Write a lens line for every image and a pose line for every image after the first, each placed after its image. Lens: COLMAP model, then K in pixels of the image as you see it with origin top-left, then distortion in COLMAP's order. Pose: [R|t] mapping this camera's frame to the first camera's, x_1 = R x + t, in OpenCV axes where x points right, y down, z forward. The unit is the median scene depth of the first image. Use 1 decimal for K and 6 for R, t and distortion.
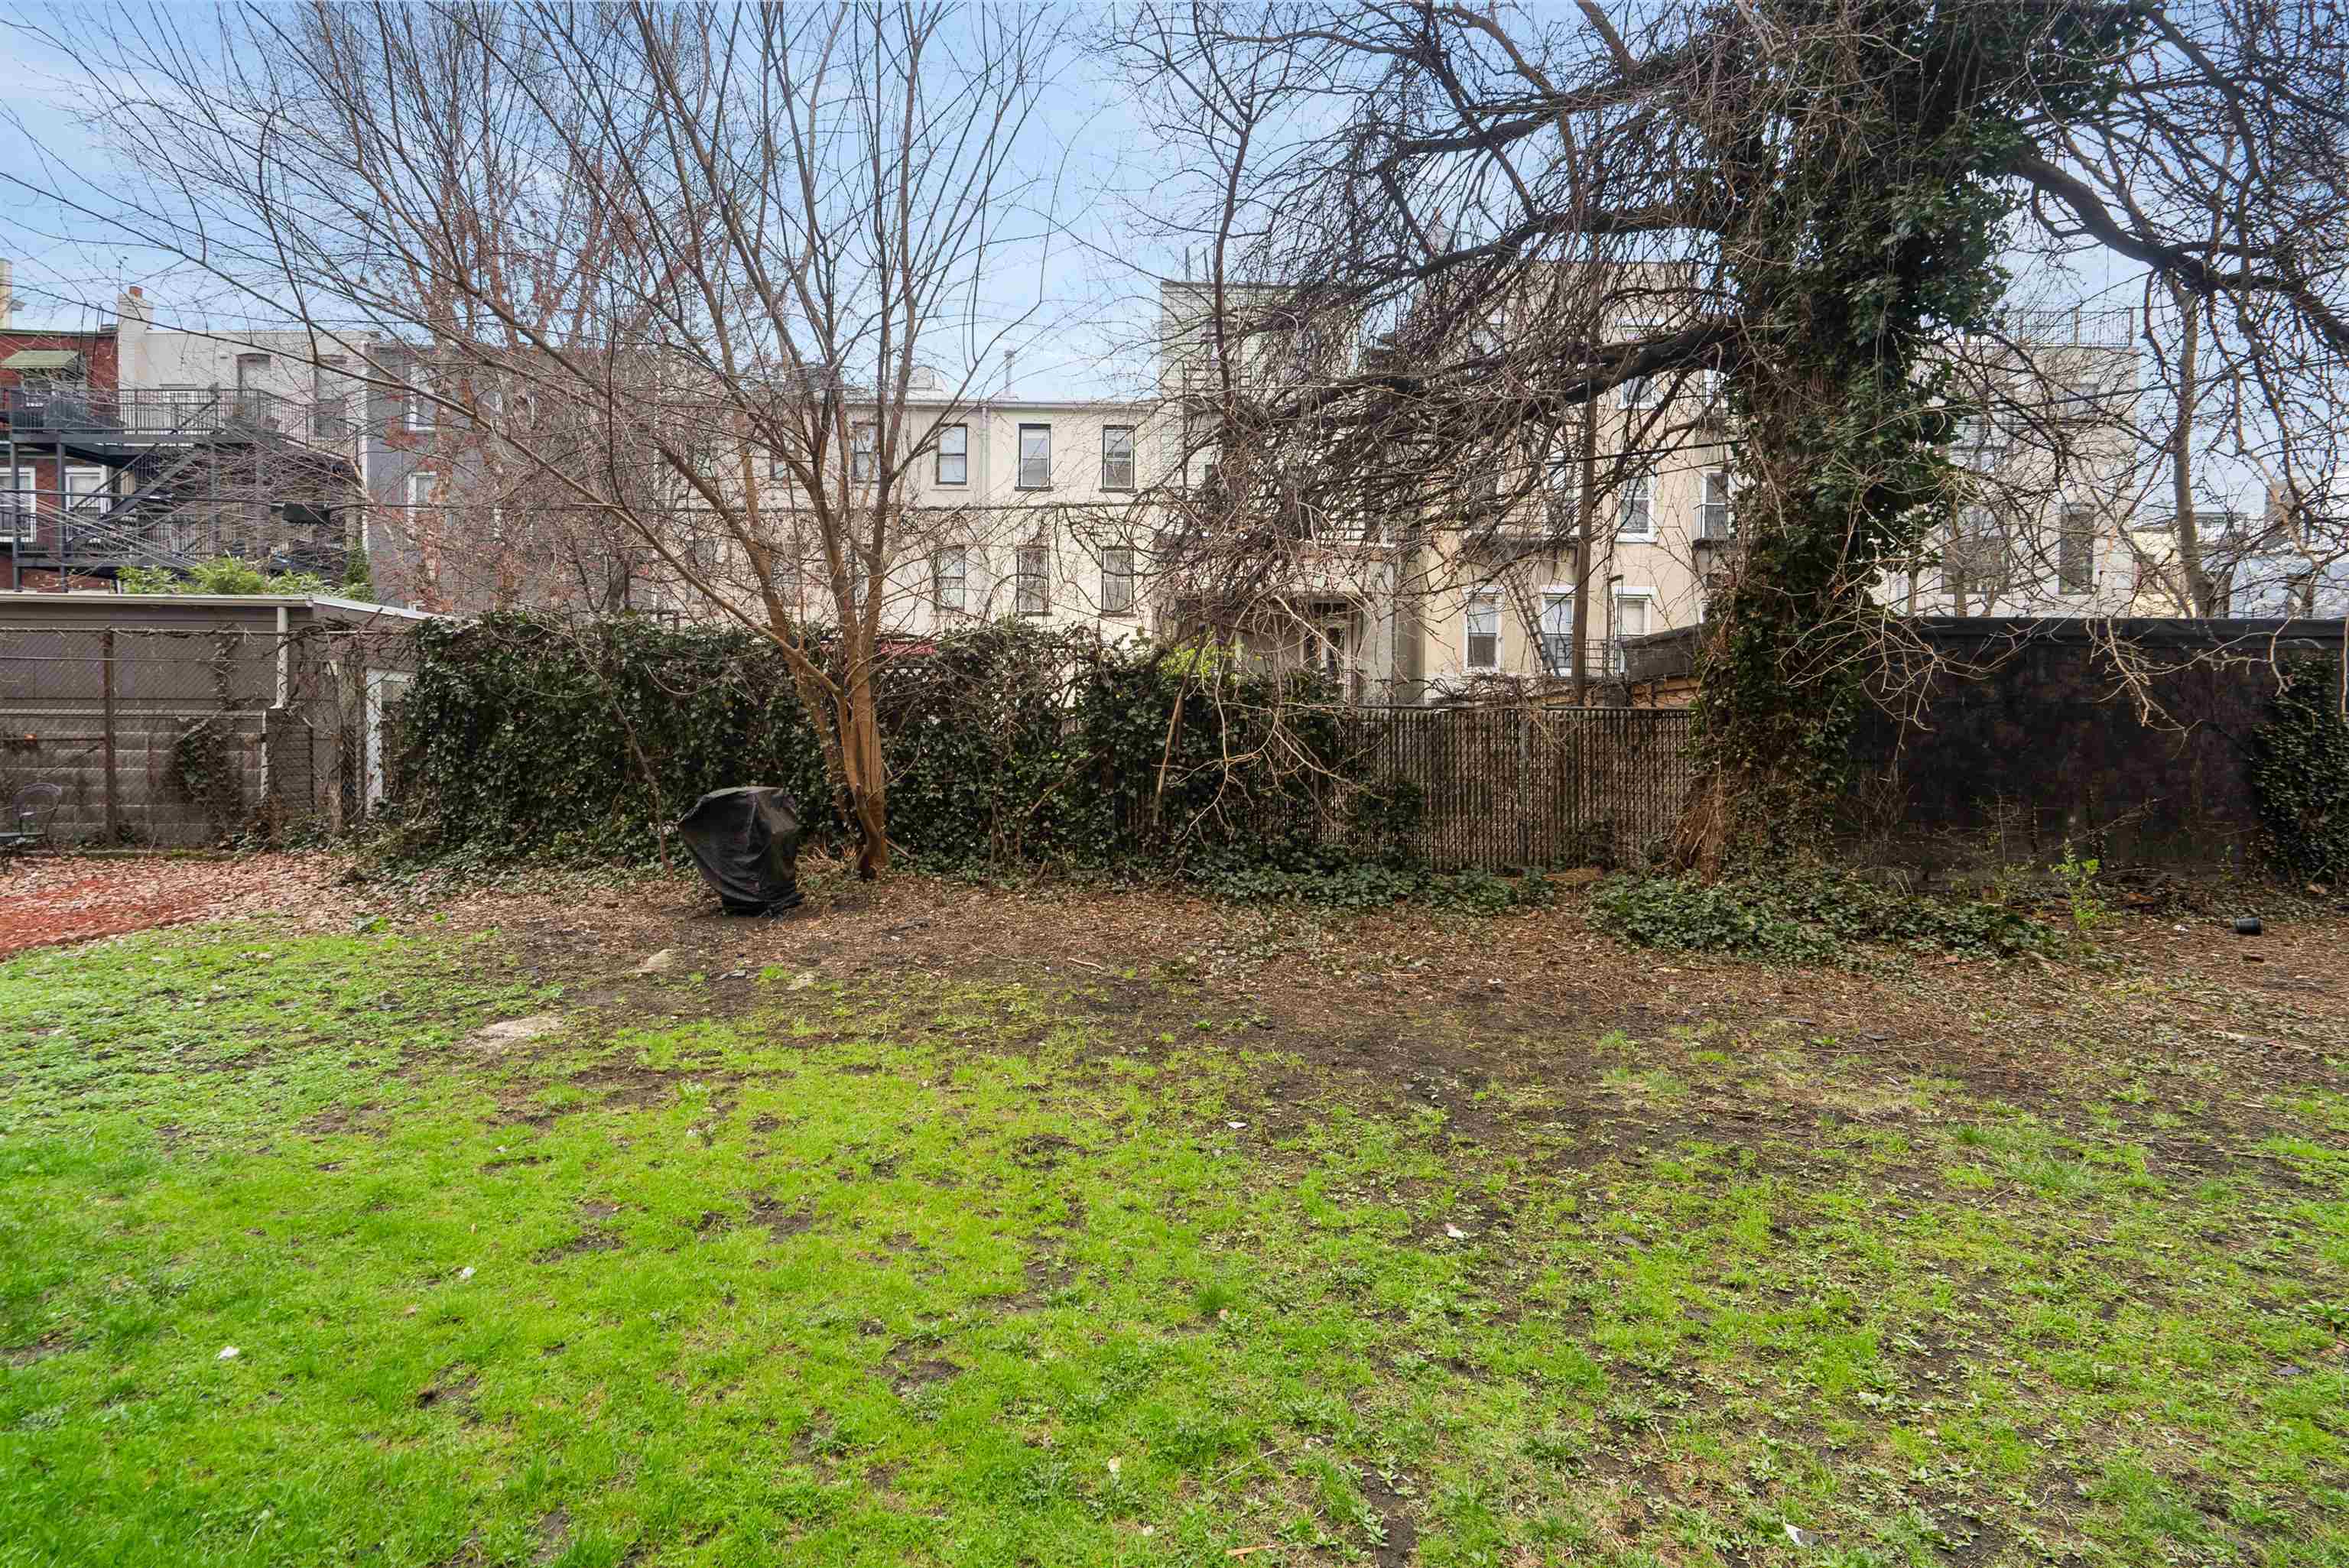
lens RADIAL K [[1079.2, 0, 1174.5], [0, 1079.2, 784.0], [0, 0, 1]] dist [0.000174, 0.000009]
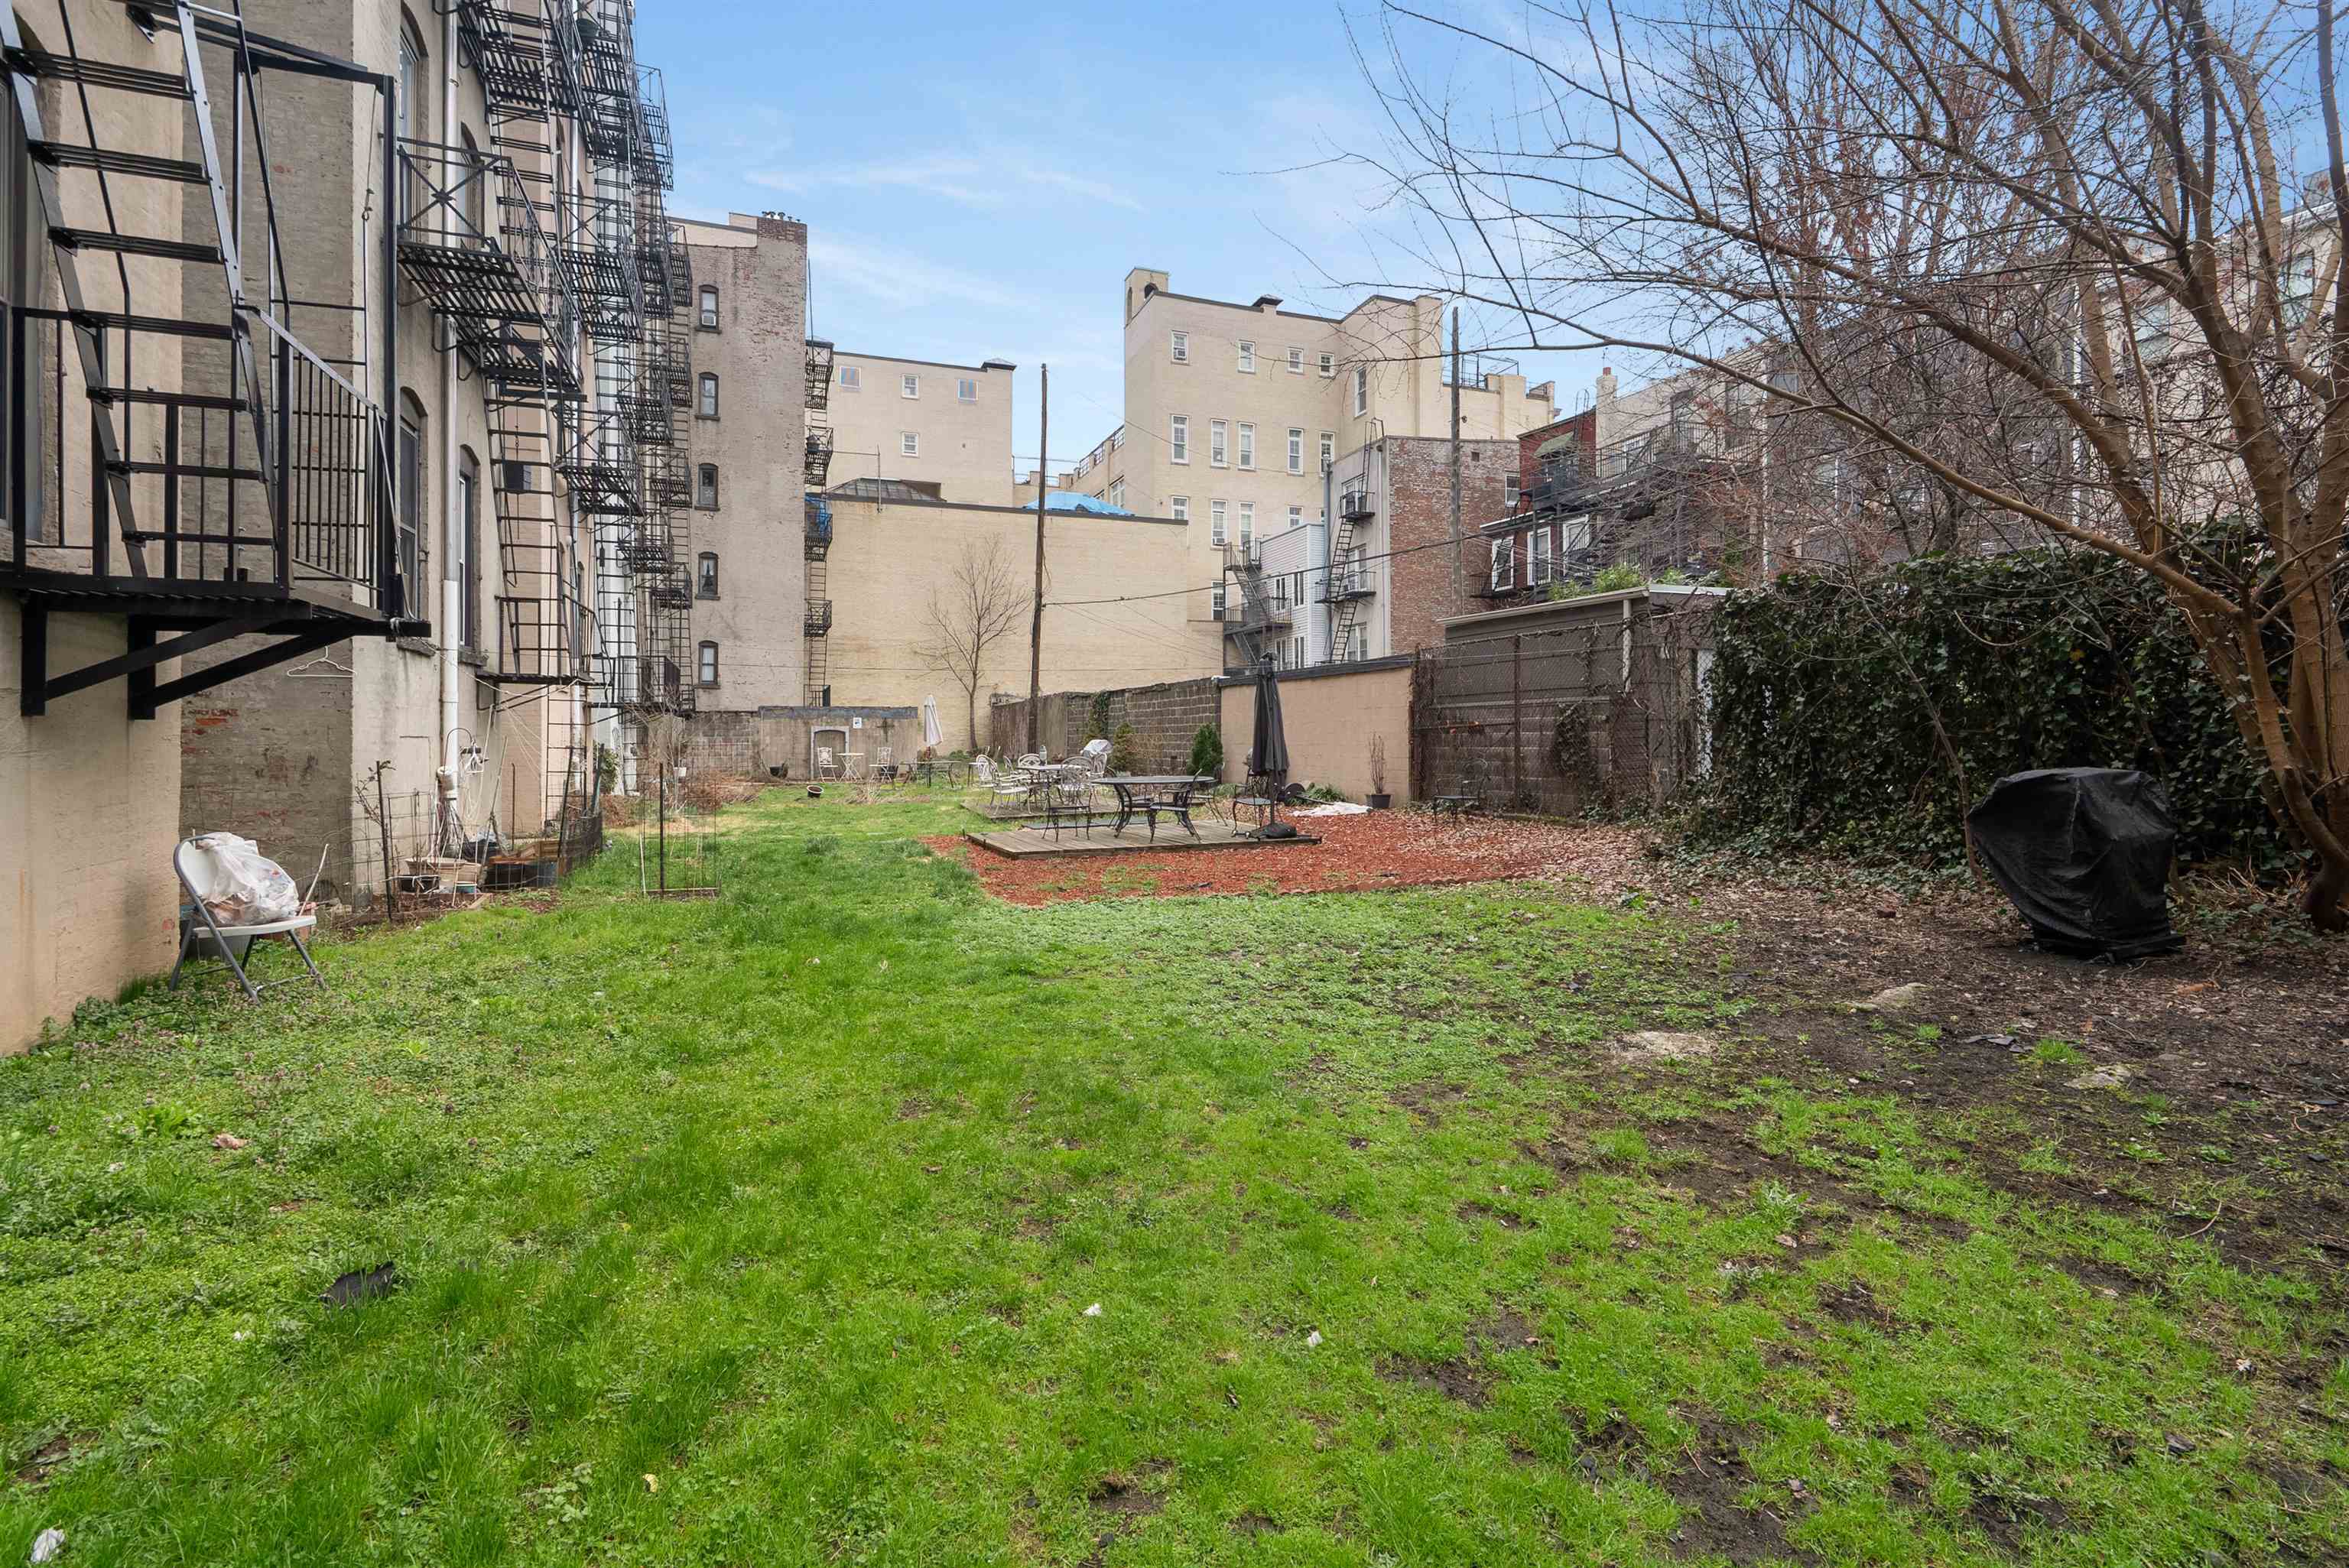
lens RADIAL K [[1106.5, 0, 1174.6], [0, 1106.5, 711.6], [0, 0, 1]] dist [0.000562, 0.000648]
pose [[0.396103, -0.030530, -0.917698, 0.023112], [-0.020573, 0.998901, -0.042112, 0.008048], [0.917976, 0.035560, 0.395040, 0.183113]]
